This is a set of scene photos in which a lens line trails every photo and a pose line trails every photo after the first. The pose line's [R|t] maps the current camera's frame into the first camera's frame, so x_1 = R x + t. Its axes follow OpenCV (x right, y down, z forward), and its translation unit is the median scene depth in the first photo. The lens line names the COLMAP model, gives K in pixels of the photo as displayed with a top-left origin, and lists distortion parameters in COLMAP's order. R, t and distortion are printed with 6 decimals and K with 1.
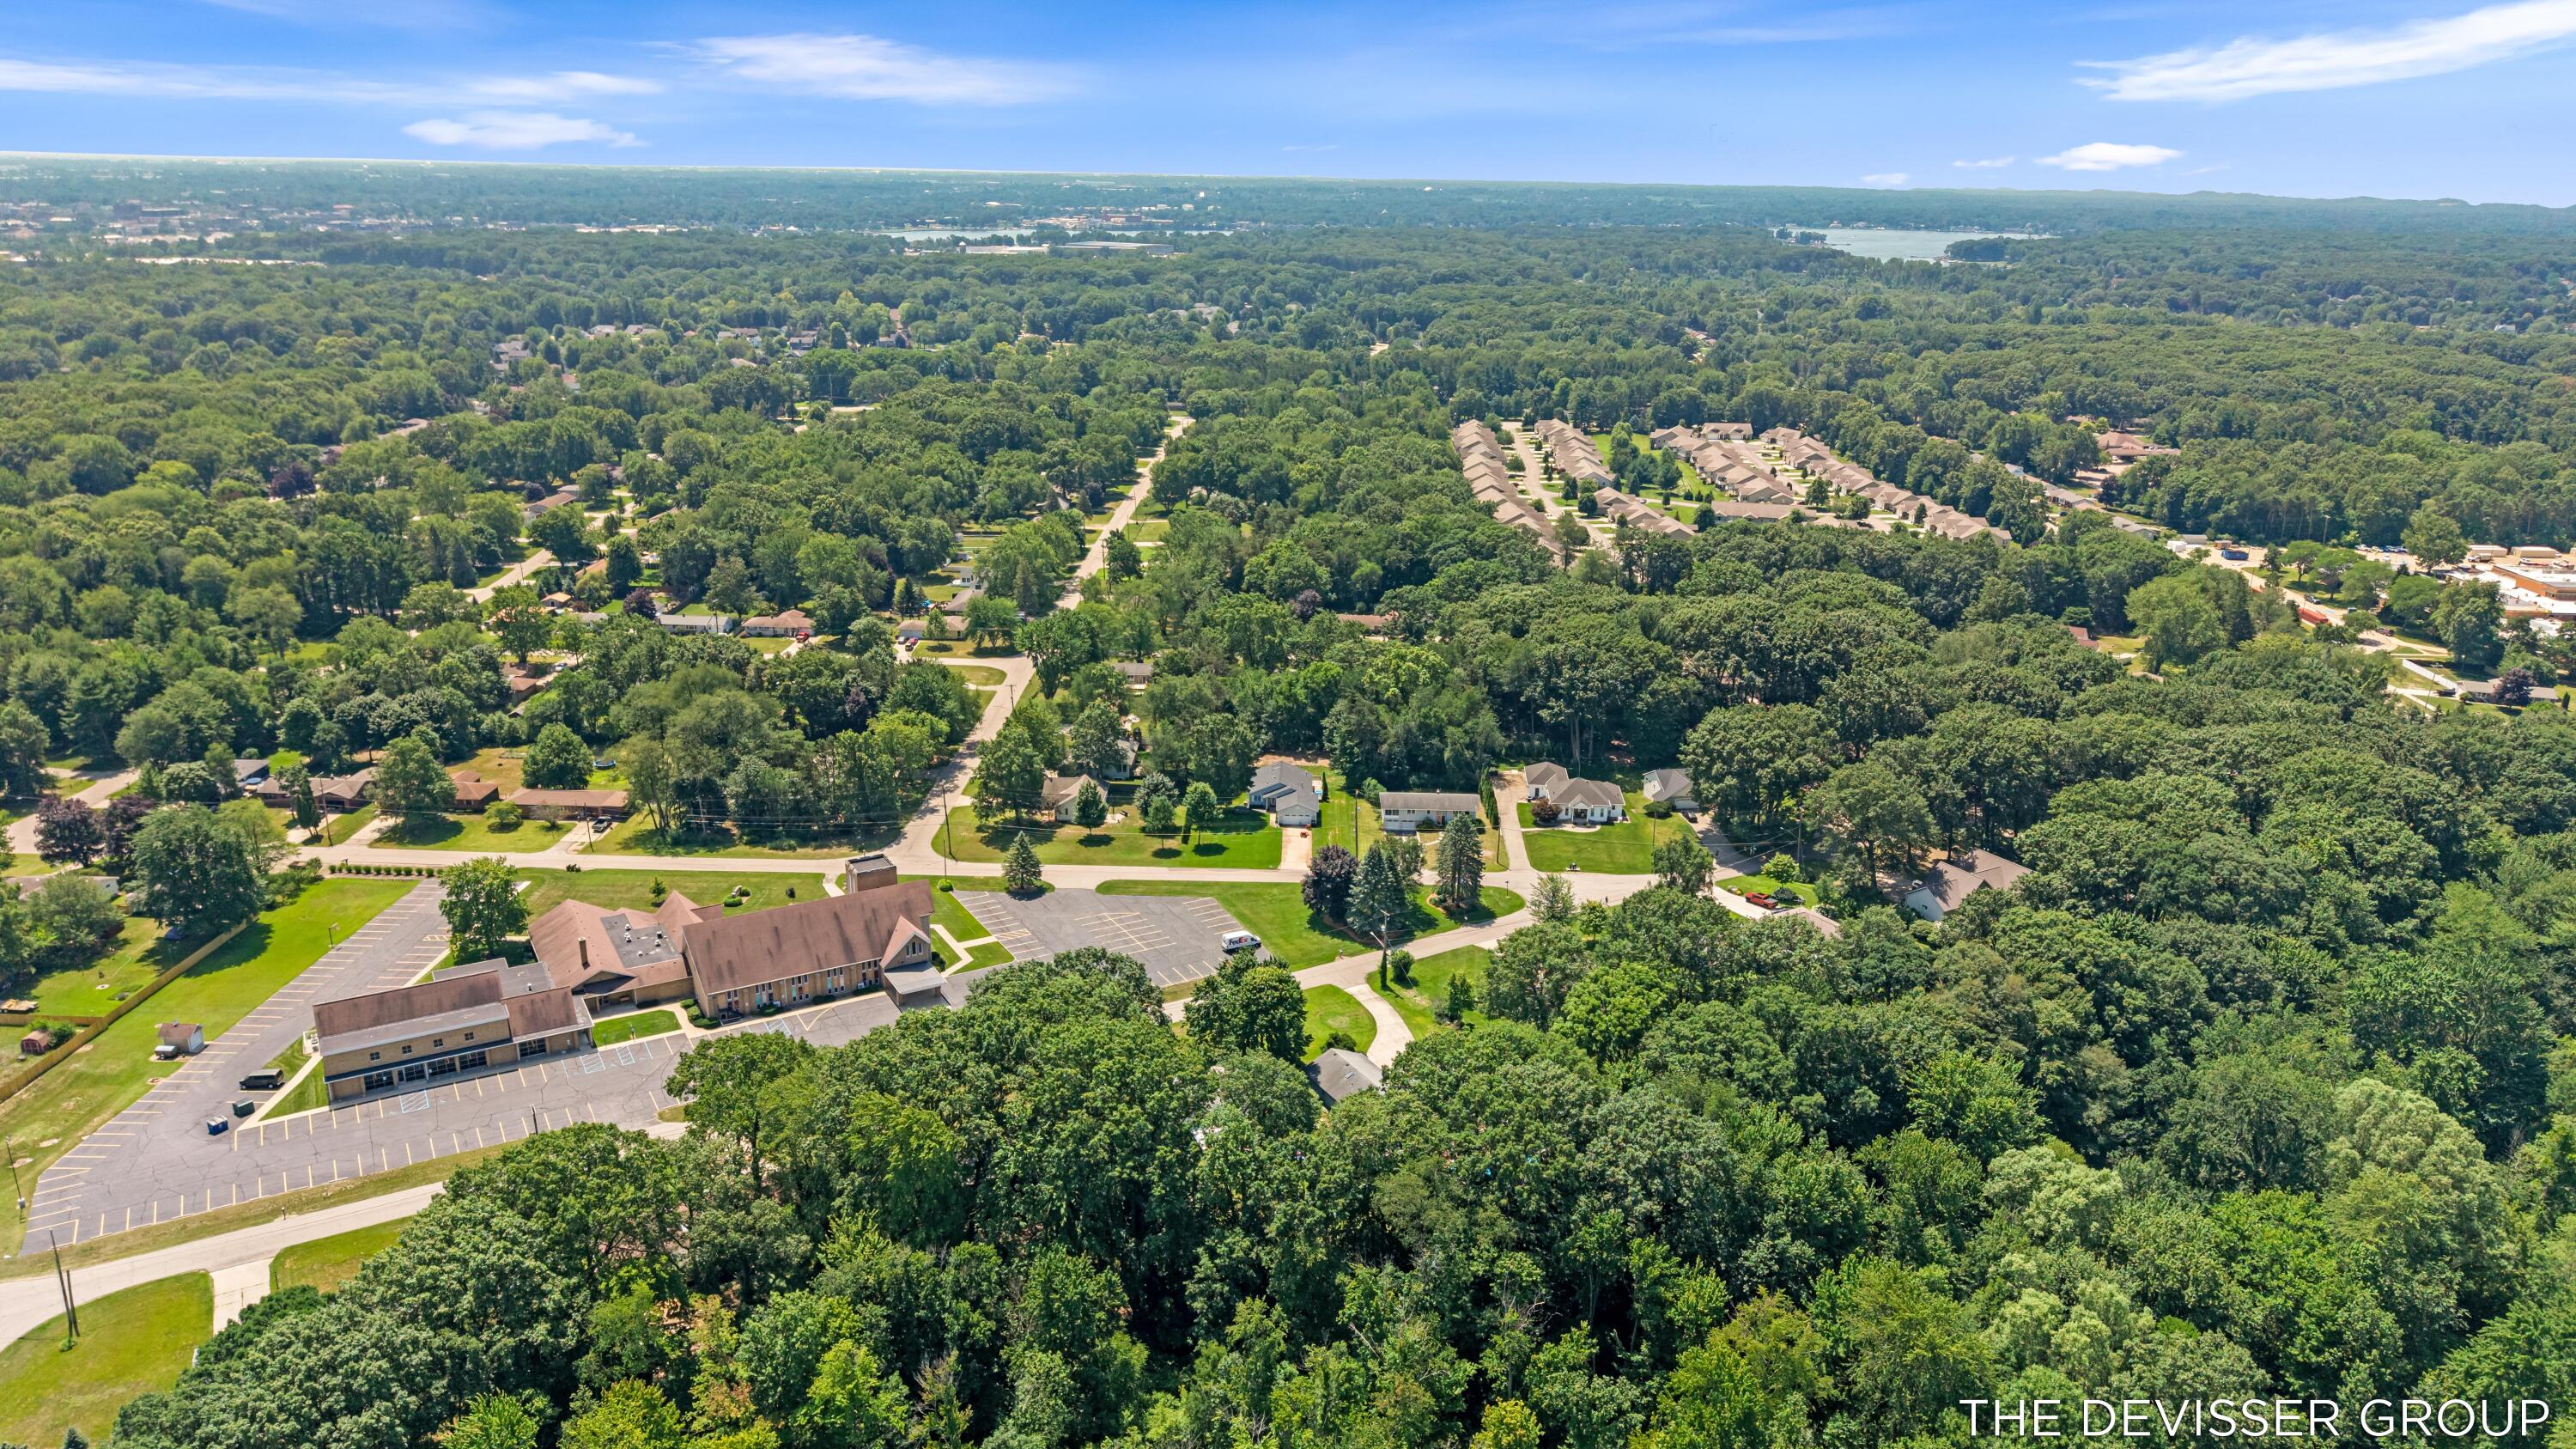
lens RADIAL K [[1720.1, 0, 1286.1], [0, 1720.1, 752.0], [0, 0, 1]] dist [0.063232, -0.079047]
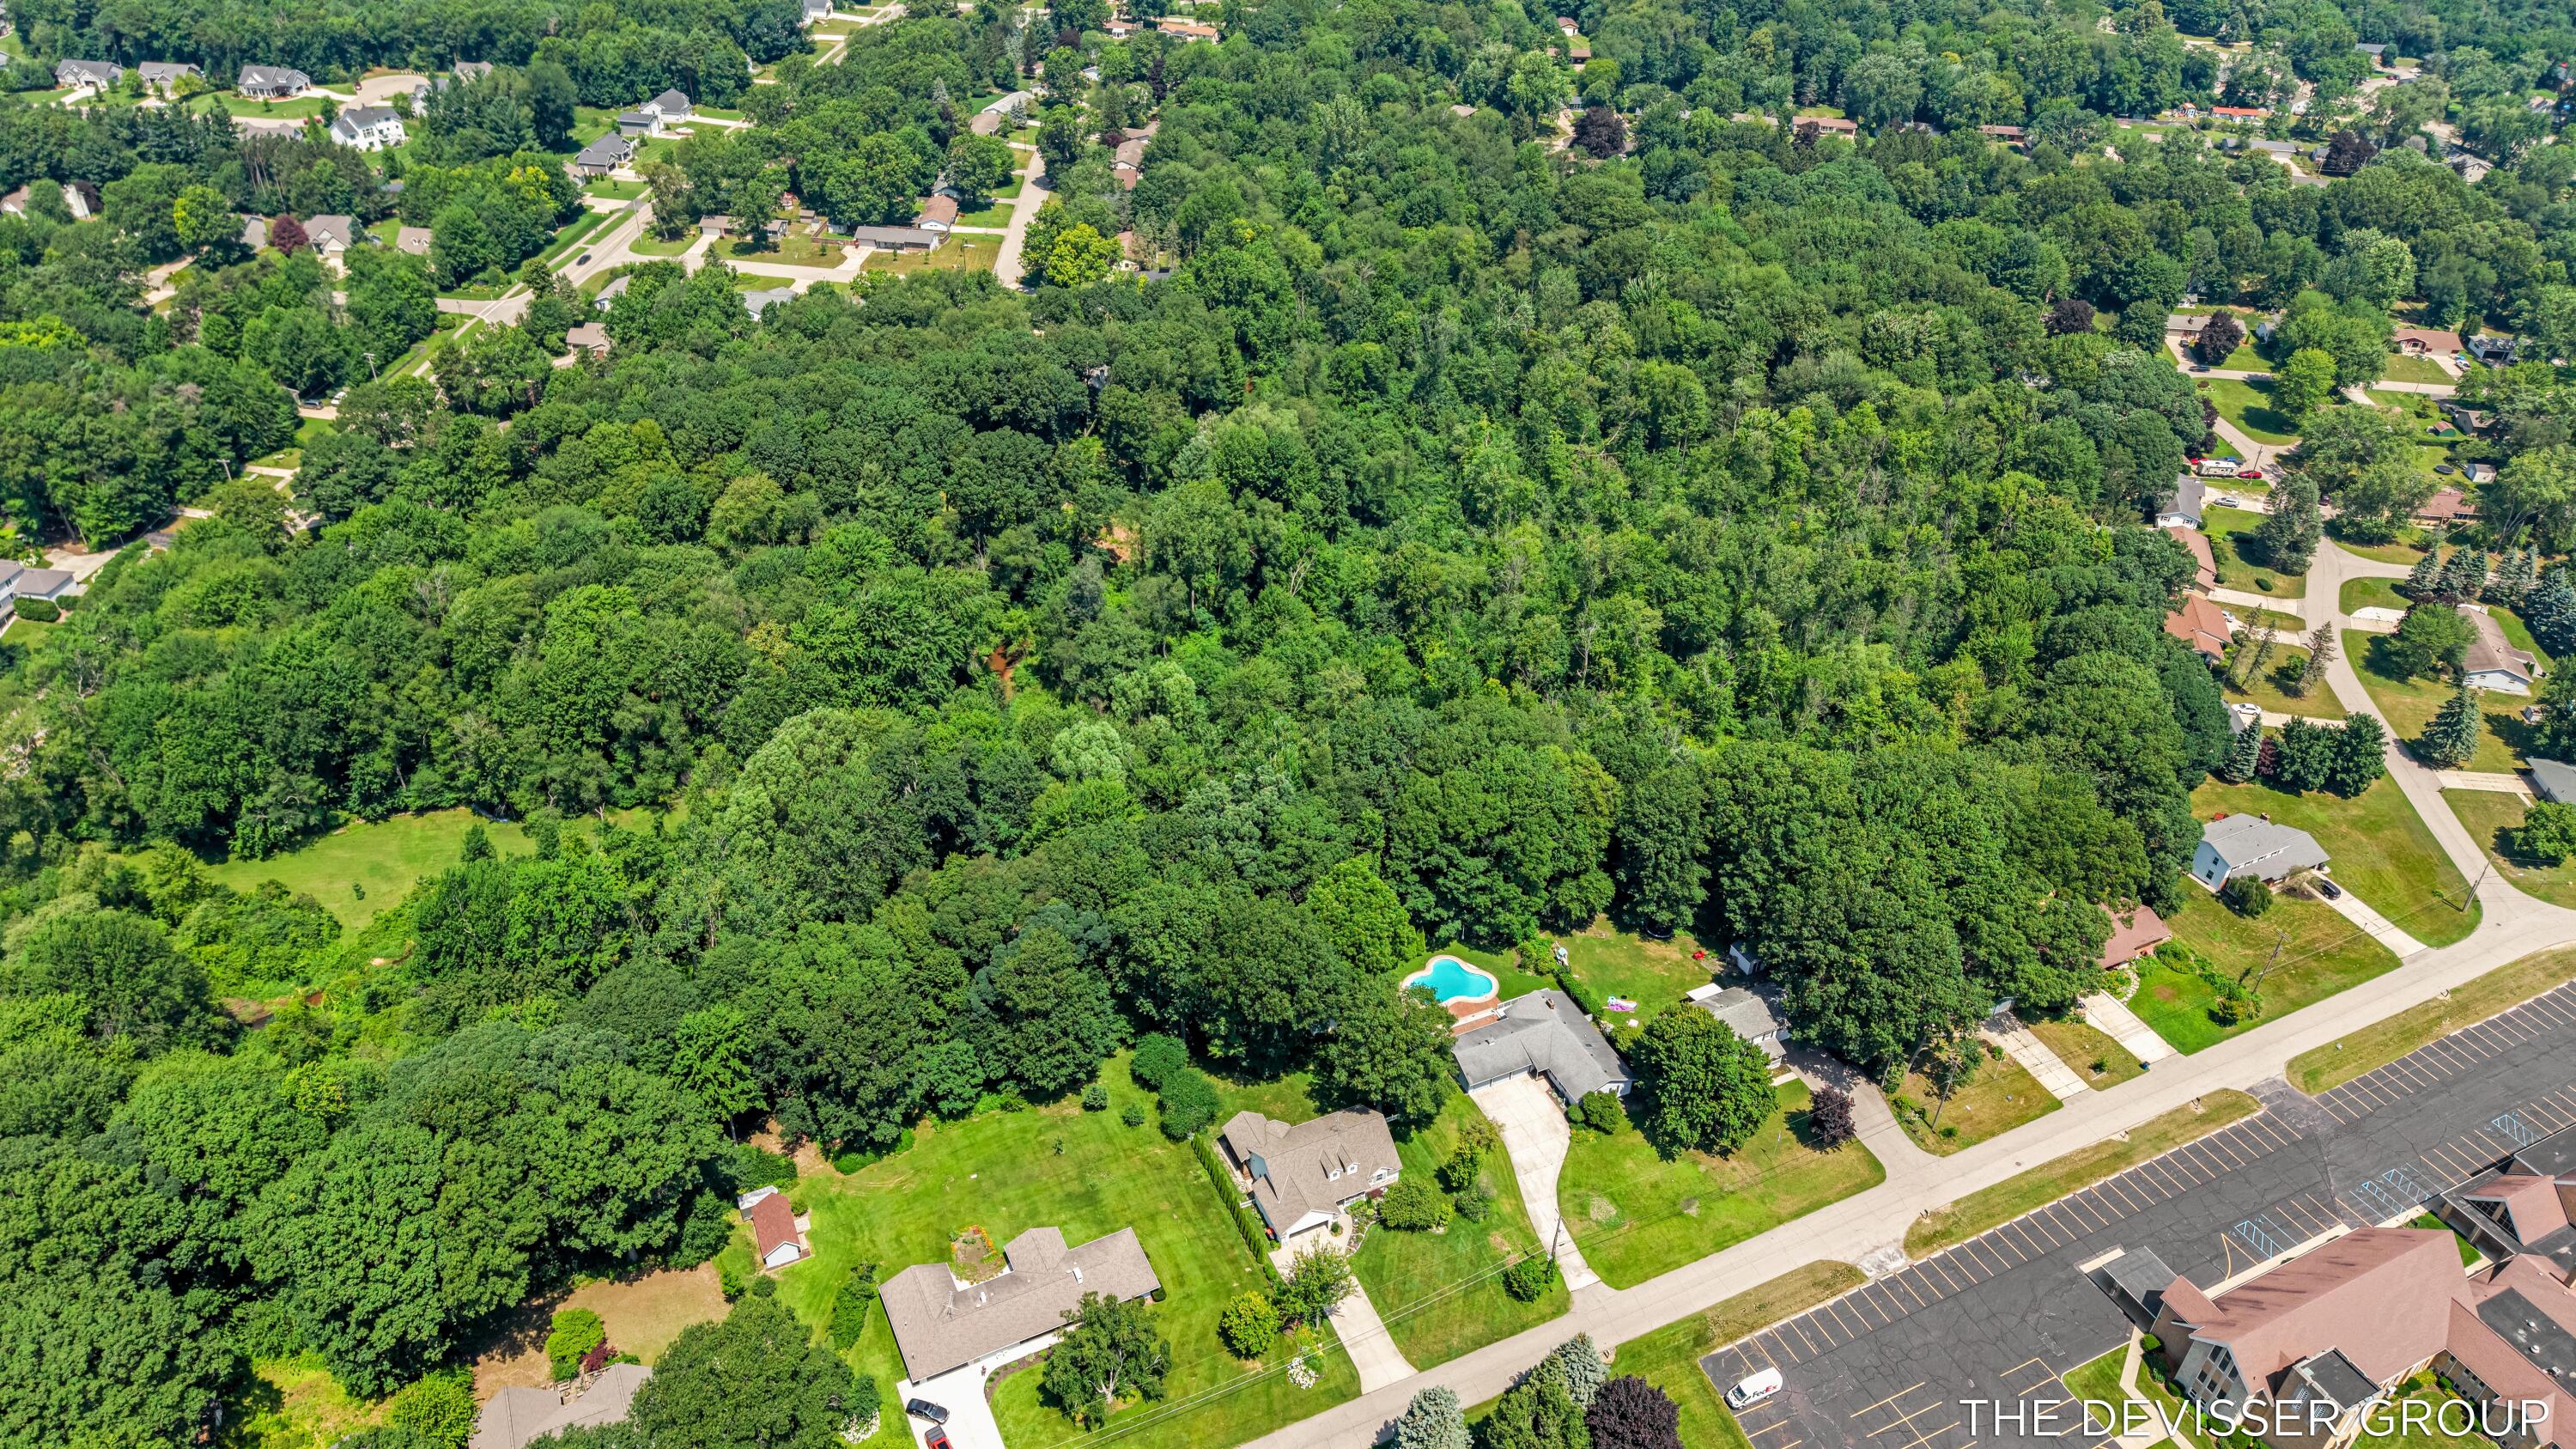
lens RADIAL K [[1749.5, 0, 1281.3], [0, 1749.5, 731.5], [0, 0, 1]] dist [0.042118, -0.049405]
pose [[-0.995958, -0.080695, 0.039443, 0.137066], [-0.016371, 0.594874, 0.803653, -0.535901], [-0.088314, 0.799759, -0.593790, 1.063758]]
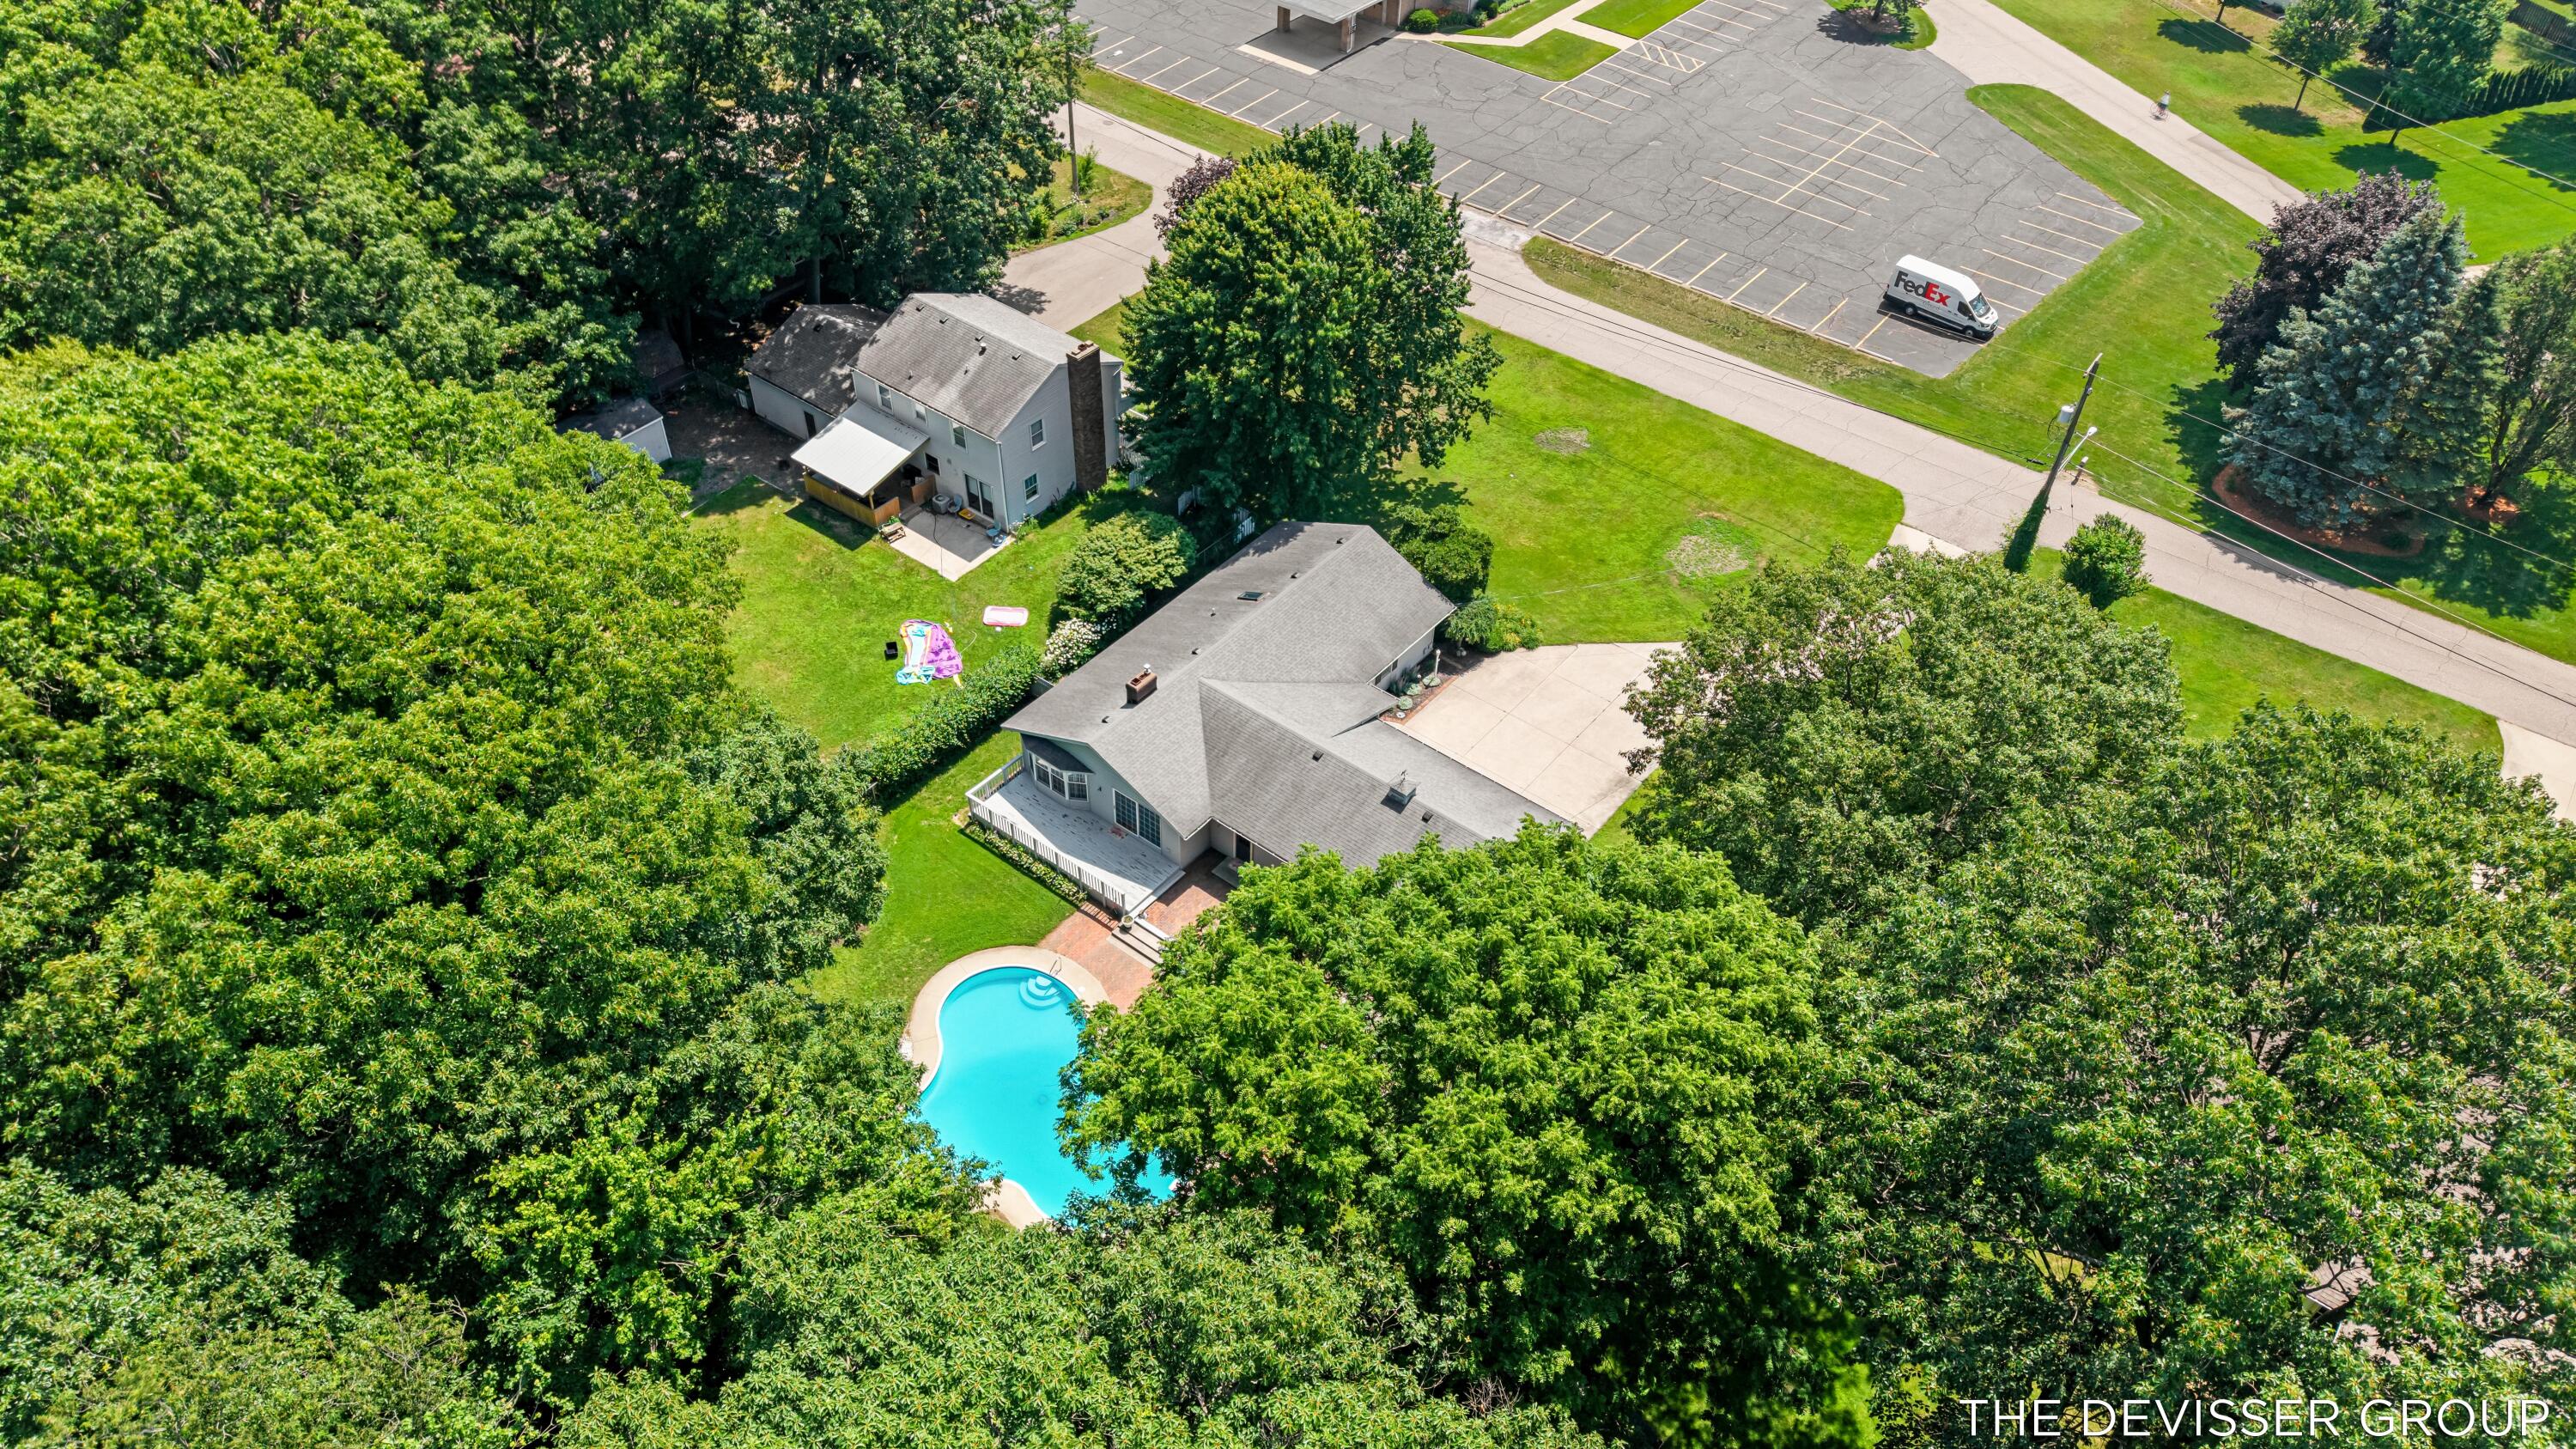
lens RADIAL K [[1719.2, 0, 1295.6], [0, 1719.2, 755.6], [0, 0, 1]] dist [0.026038, -0.029673]
pose [[0.374111, 0.644777, -0.666561, 0.193336], [-0.317852, 0.764368, 0.560992, 0.020991], [0.871213, 0.001995, 0.490902, 0.613462]]
